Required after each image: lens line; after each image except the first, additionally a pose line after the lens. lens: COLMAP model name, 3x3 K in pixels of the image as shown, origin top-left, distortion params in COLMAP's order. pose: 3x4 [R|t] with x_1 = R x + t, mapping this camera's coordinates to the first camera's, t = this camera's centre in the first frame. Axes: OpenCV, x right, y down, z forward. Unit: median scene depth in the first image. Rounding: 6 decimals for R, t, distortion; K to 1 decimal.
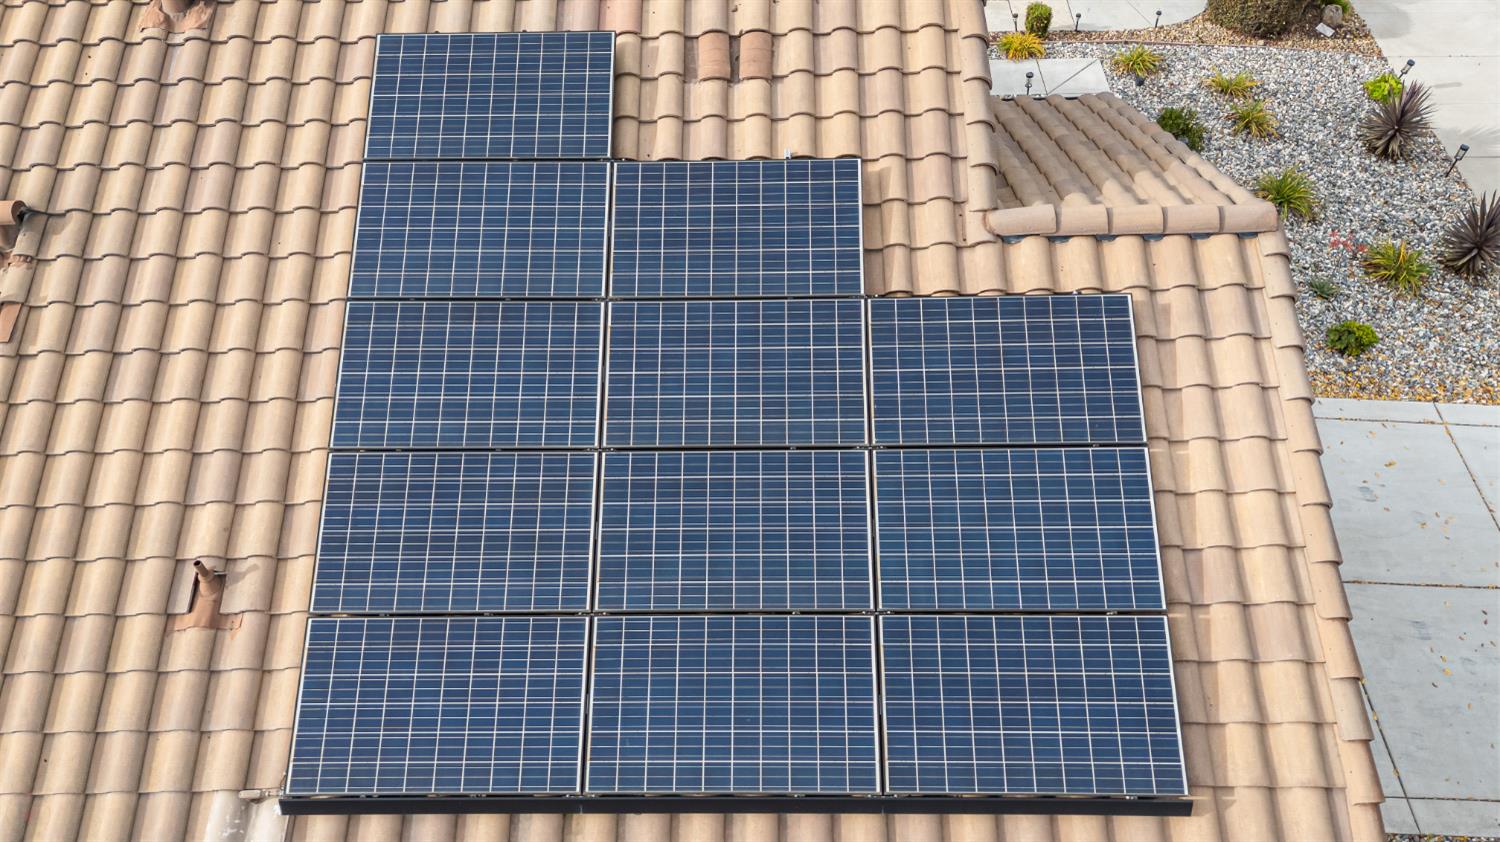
lens RADIAL K [[1101.2, 0, 750.0], [0, 1101.2, 421.0], [0, 0, 1]] dist [0.089682, -0.099237]
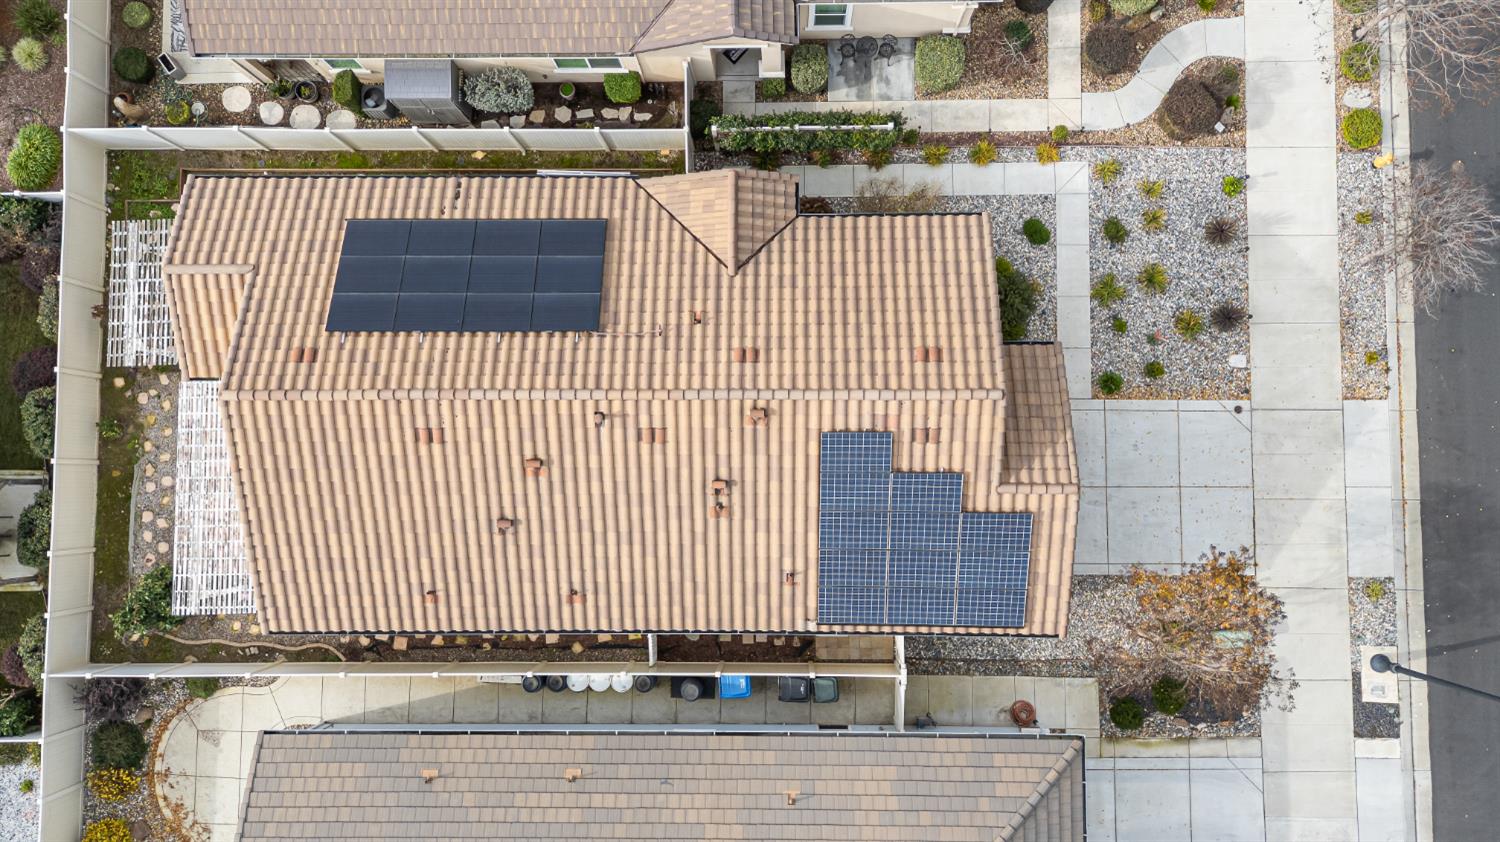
lens RADIAL K [[1101.2, 0, 750.0], [0, 1101.2, 421.0], [0, 0, 1]] dist [0.089682, -0.099237]
pose [[0.999946, -0.007941, -0.006664, -0.536959], [0.010355, 0.794926, 0.606618, -2.437226], [0.000480, -0.606655, 0.794965, -1.636412]]
